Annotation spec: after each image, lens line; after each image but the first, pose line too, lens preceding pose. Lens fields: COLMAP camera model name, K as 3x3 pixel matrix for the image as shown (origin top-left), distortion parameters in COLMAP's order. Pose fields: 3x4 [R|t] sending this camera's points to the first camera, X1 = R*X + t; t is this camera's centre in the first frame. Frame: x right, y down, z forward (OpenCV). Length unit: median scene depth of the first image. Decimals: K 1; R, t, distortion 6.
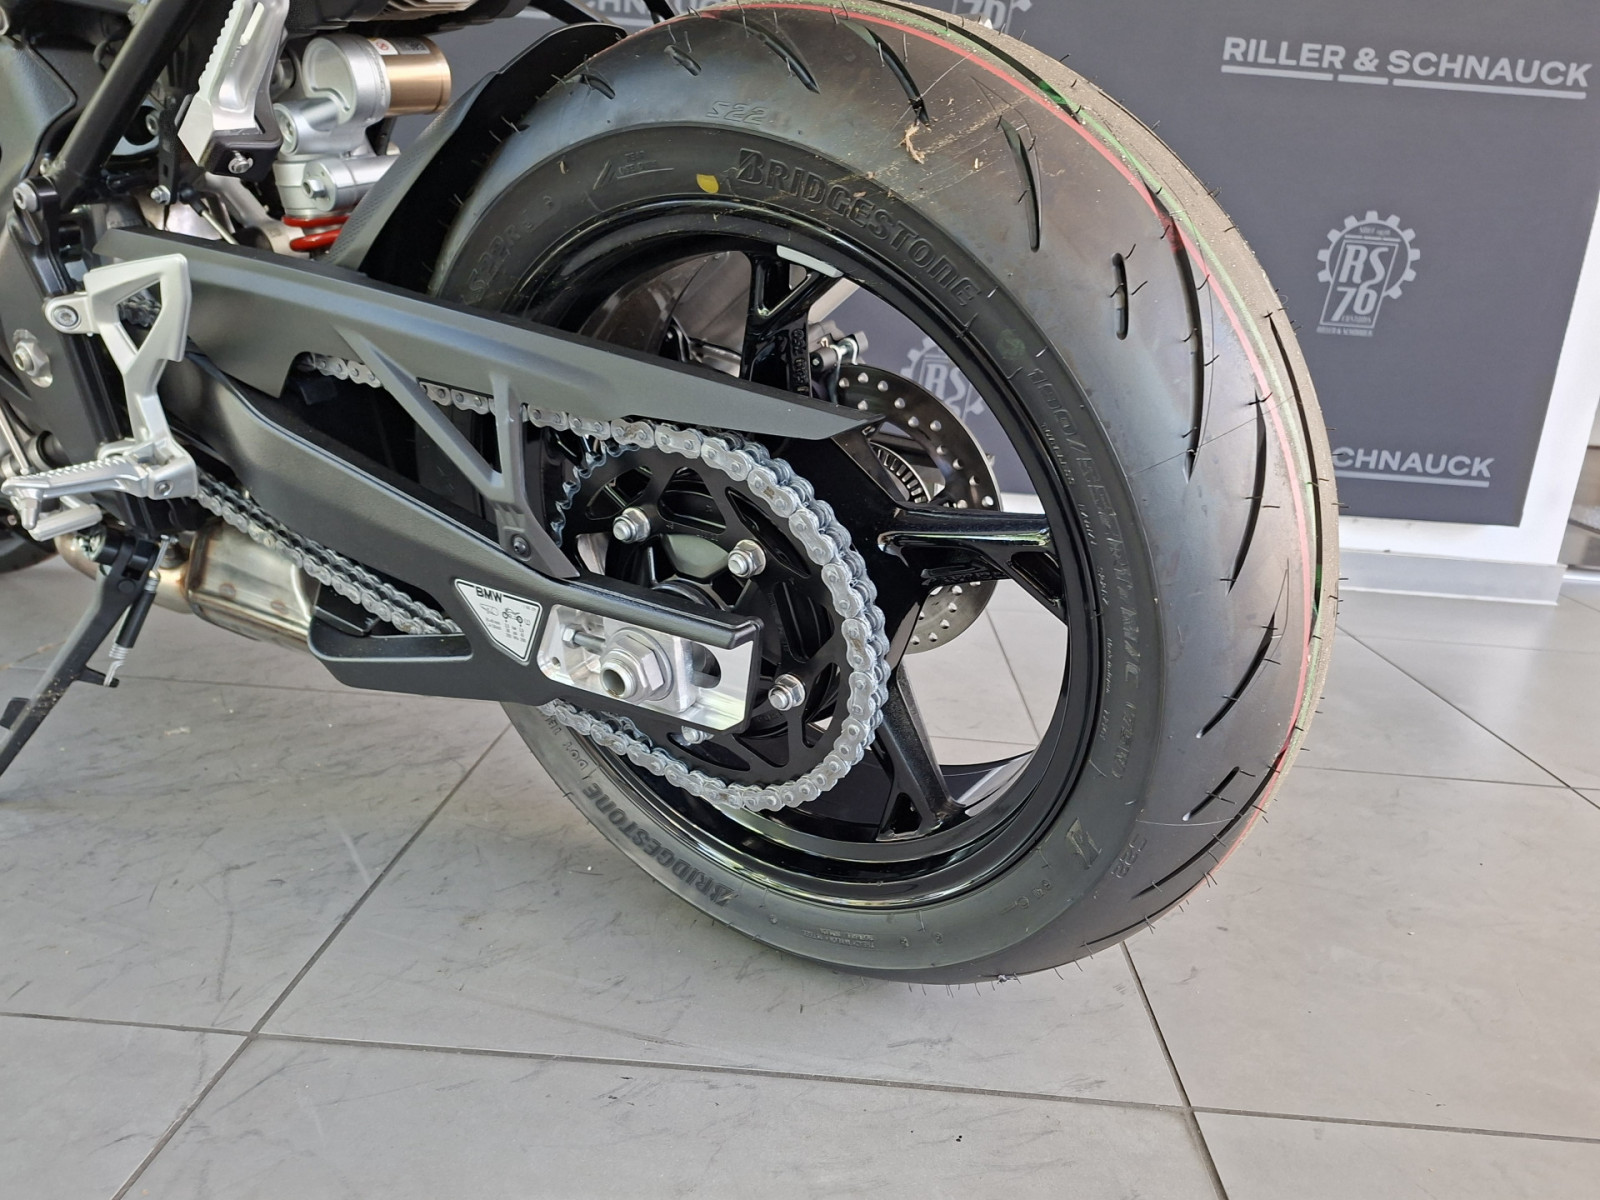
lens RADIAL K [[1101.9, 0, 848.9], [0, 1101.9, 620.9], [0, 0, 1]] dist [0.024734, -0.020097]
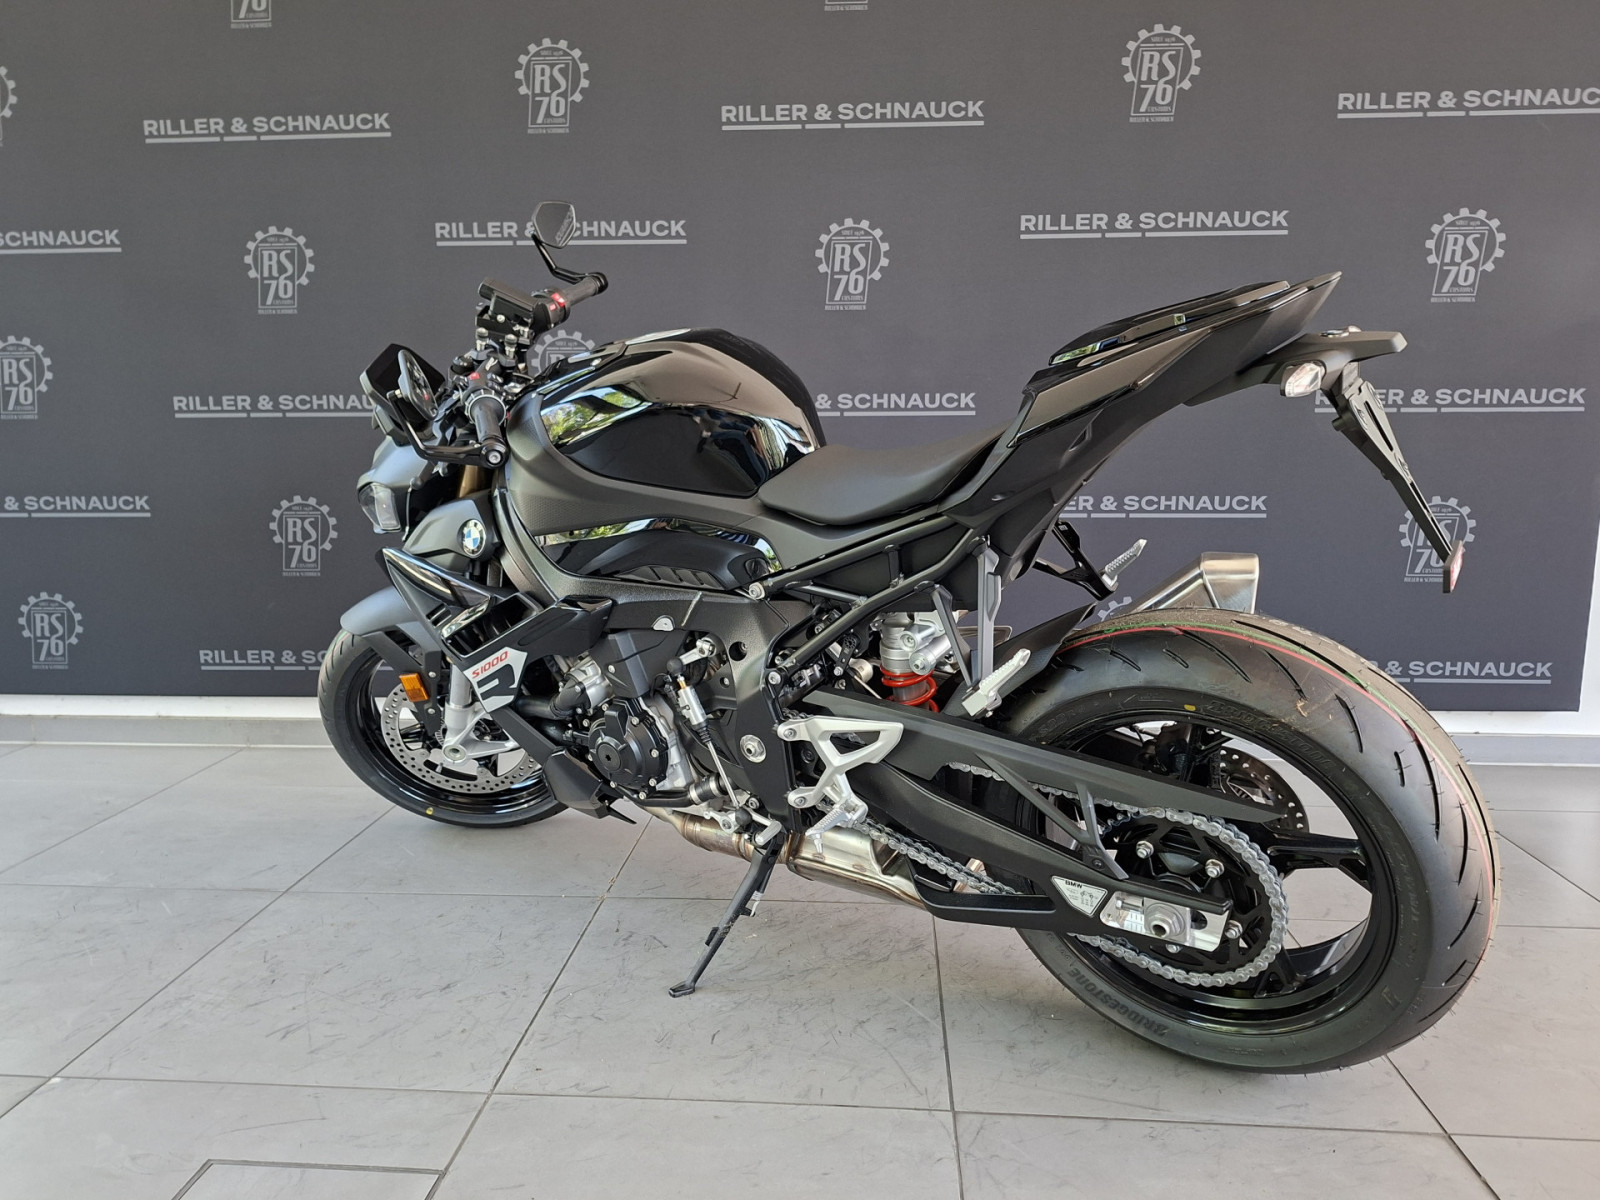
lens RADIAL K [[1101.9, 0, 813.5], [0, 1101.9, 603.2], [0, 0, 1]] dist [0.024734, -0.020097]
pose [[0.996033, -0.066849, -0.058736, -0.507374], [0.059470, 0.991055, -0.119472, -0.255286], [0.066197, 0.115505, 0.991099, -0.900325]]
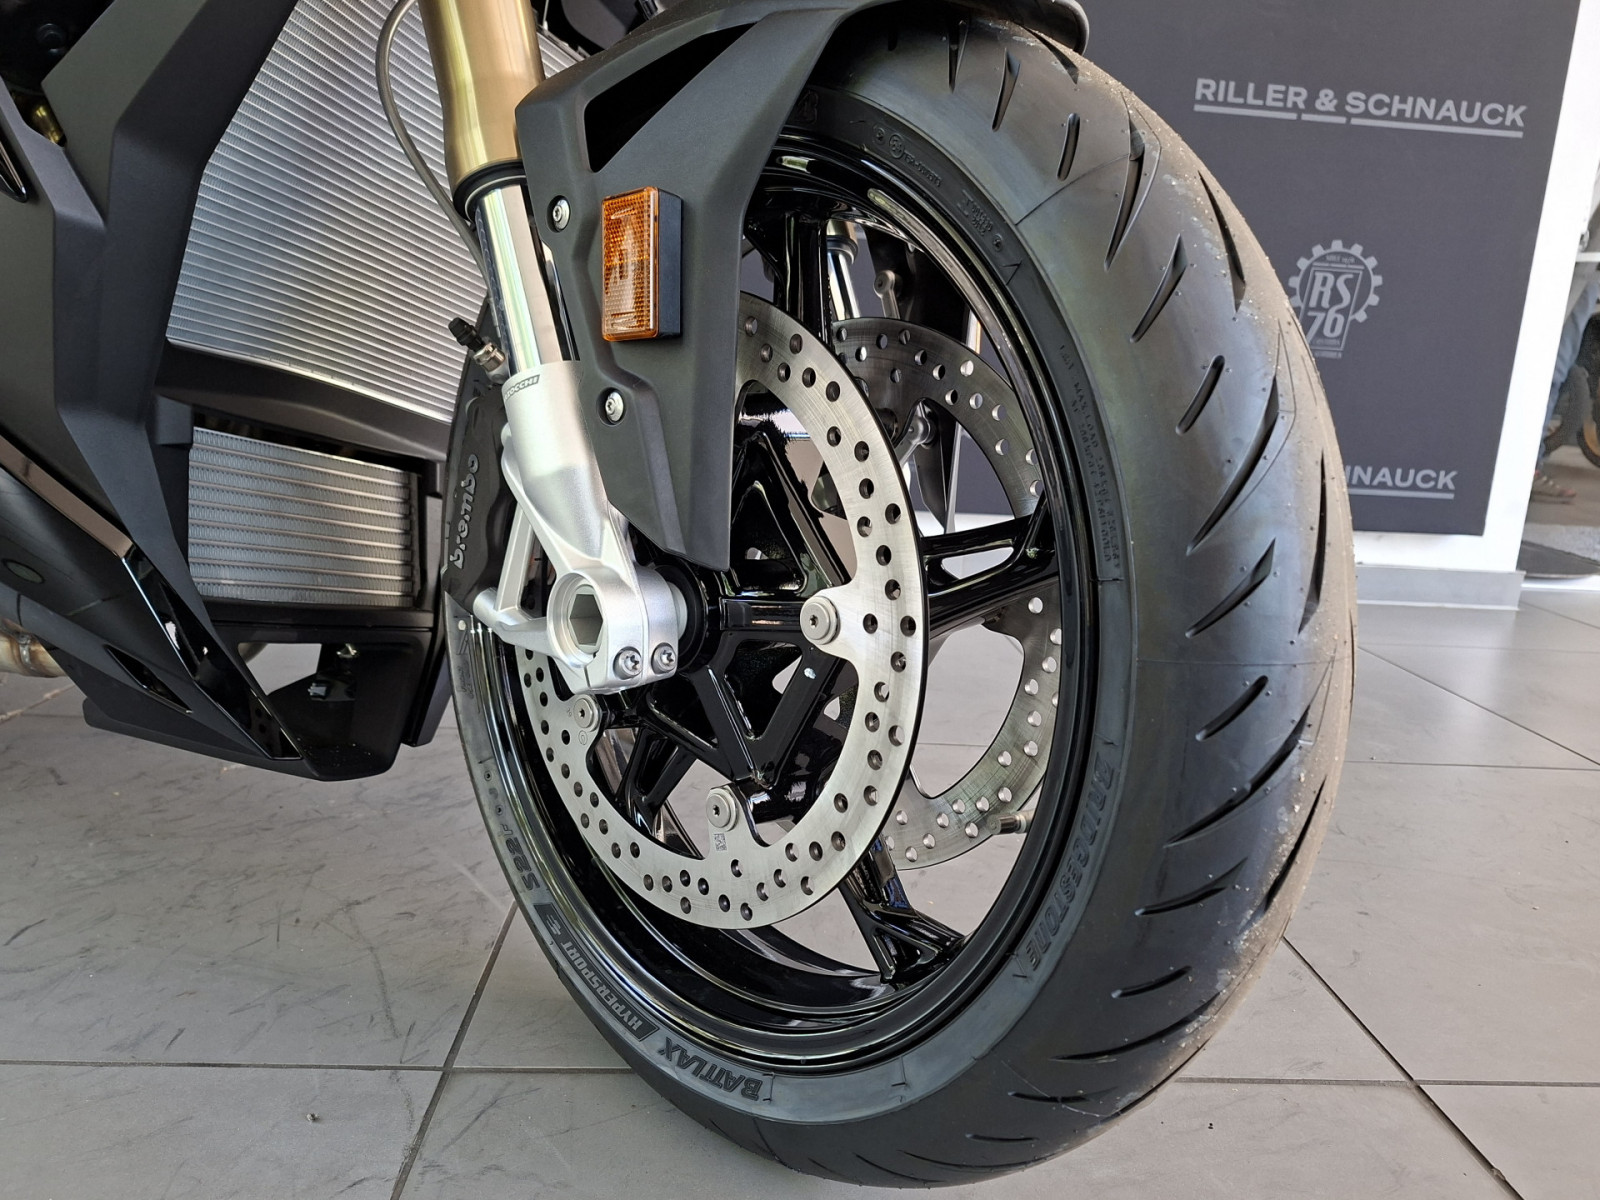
lens RADIAL K [[1101.9, 0, 834.4], [0, 1101.9, 605.7], [0, 0, 1]] dist [0.024734, -0.020097]
pose [[0.995782, -0.032585, 0.085771, -0.231634], [0.037578, 0.997652, -0.057250, 0.042856], [-0.083704, 0.060232, 0.994669, 0.025115]]
